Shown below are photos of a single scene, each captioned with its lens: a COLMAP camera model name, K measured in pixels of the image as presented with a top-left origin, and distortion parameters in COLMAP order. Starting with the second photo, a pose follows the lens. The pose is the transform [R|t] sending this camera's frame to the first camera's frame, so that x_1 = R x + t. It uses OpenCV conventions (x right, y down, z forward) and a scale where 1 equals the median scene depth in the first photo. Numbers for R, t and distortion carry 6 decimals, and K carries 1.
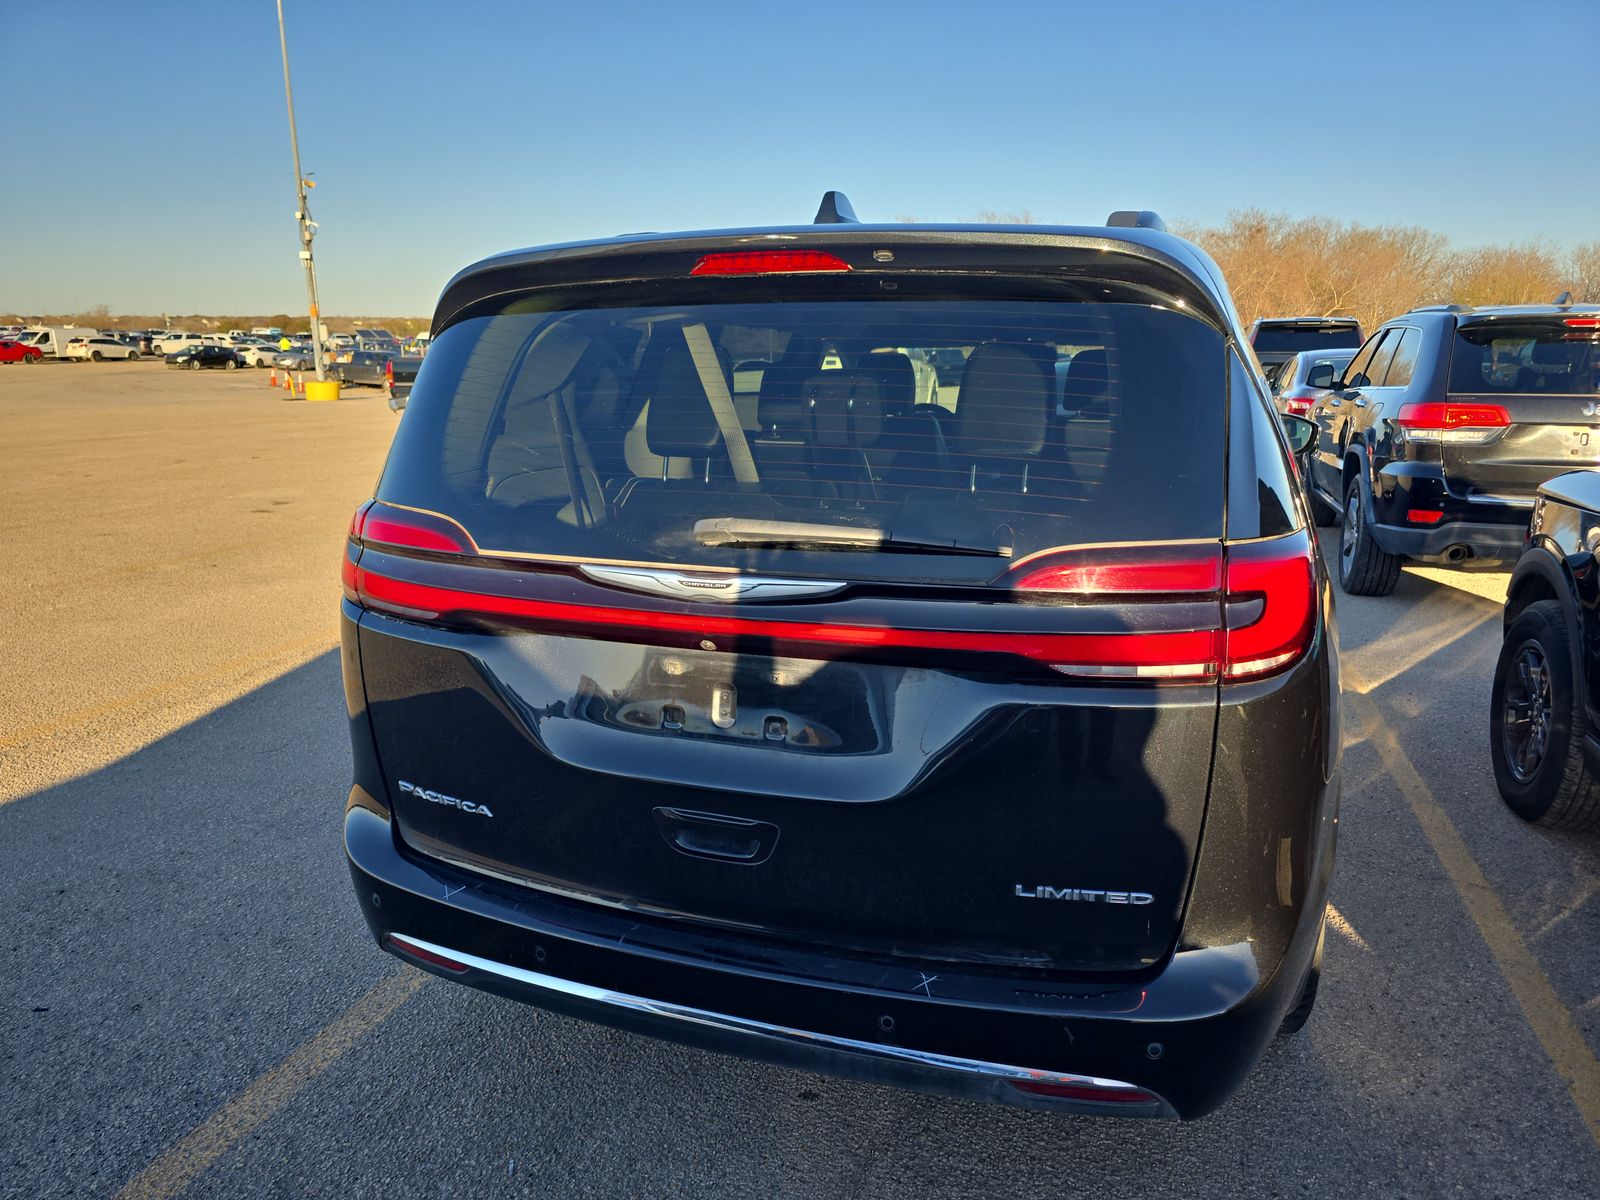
lens RADIAL K [[1095.6, 0, 789.1], [0, 1095.6, 600.1], [0, 0, 1]] dist [0.042247, -0.036074]
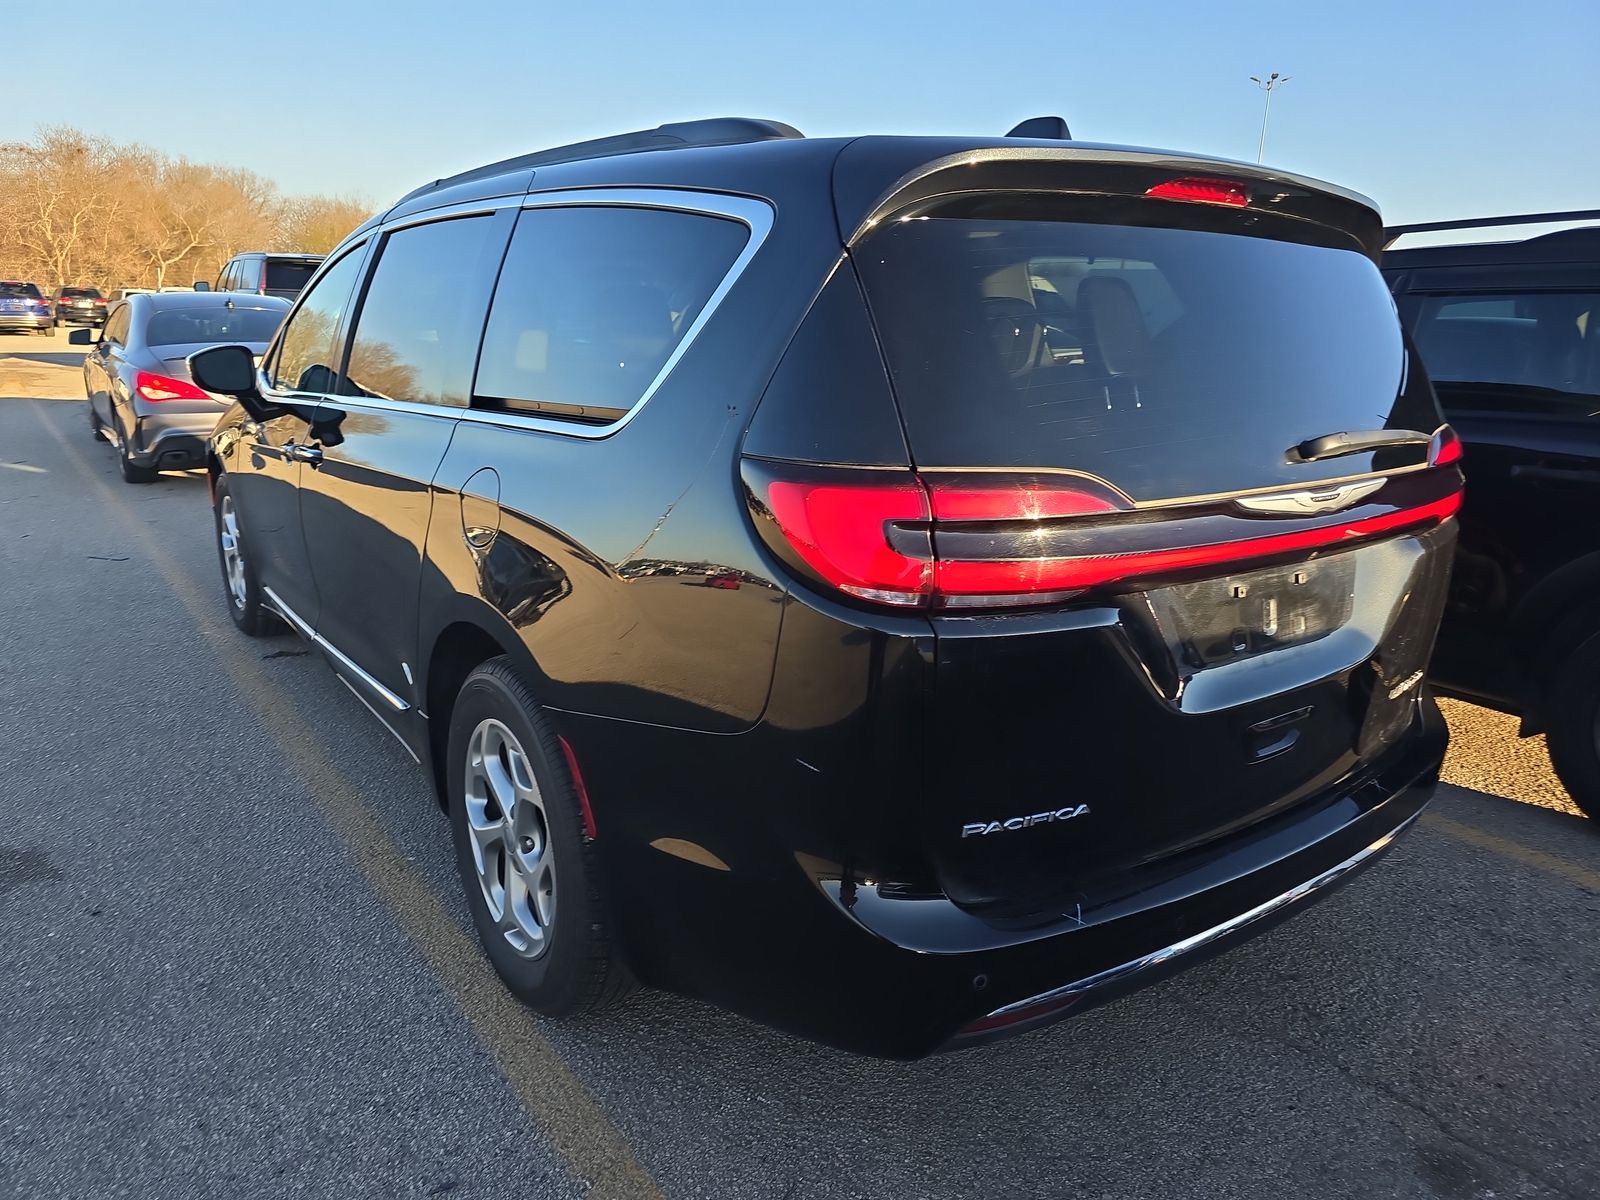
lens RADIAL K [[1095.6, 0, 786.8], [0, 1095.6, 604.5], [0, 0, 1]] dist [0.042247, -0.036074]
pose [[0.568253, -0.199132, 0.798396, -0.900165], [0.156037, 0.978748, 0.133056, -0.098759], [-0.807924, 0.048970, 0.587248, 0.587327]]
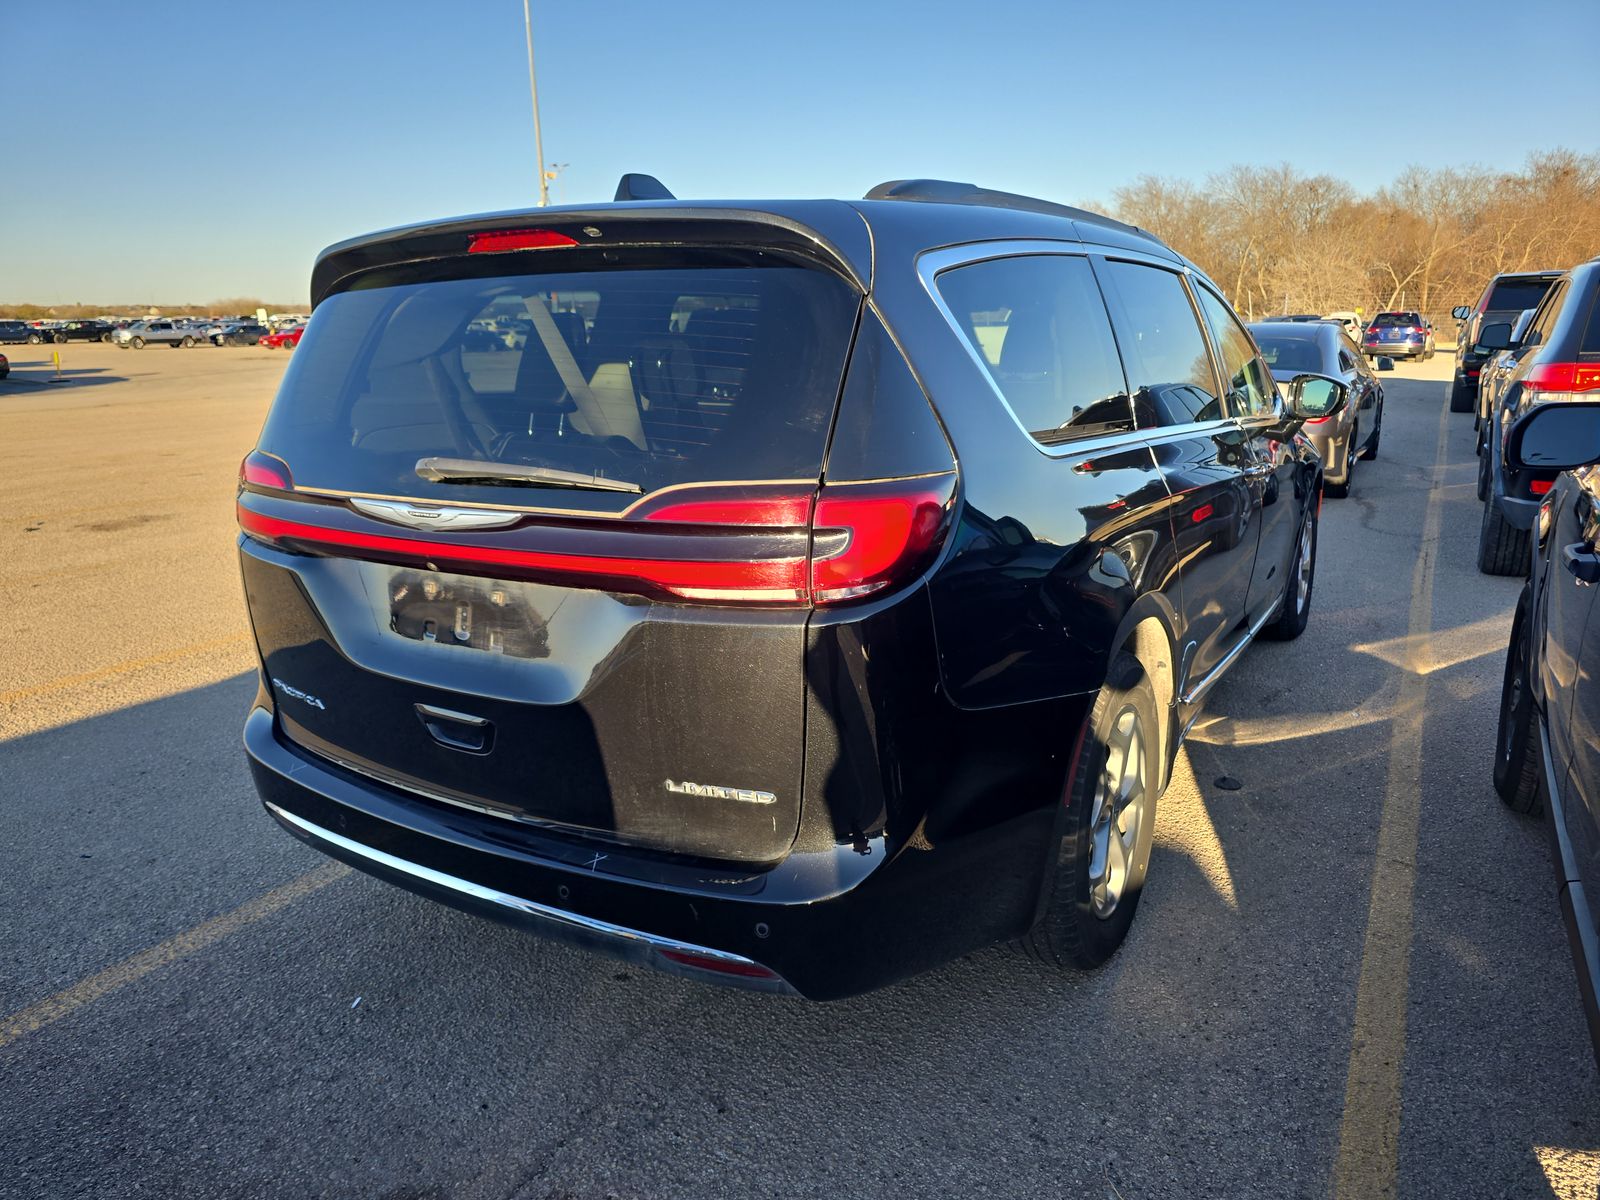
lens RADIAL K [[1095.6, 0, 793.7], [0, 1095.6, 602.3], [0, 0, 1]] dist [0.042247, -0.036074]
pose [[0.977236, 0.032292, -0.209685, 0.418523], [-0.027241, 0.999266, 0.026935, 0.028065], [0.210401, -0.020610, 0.977398, -0.064459]]
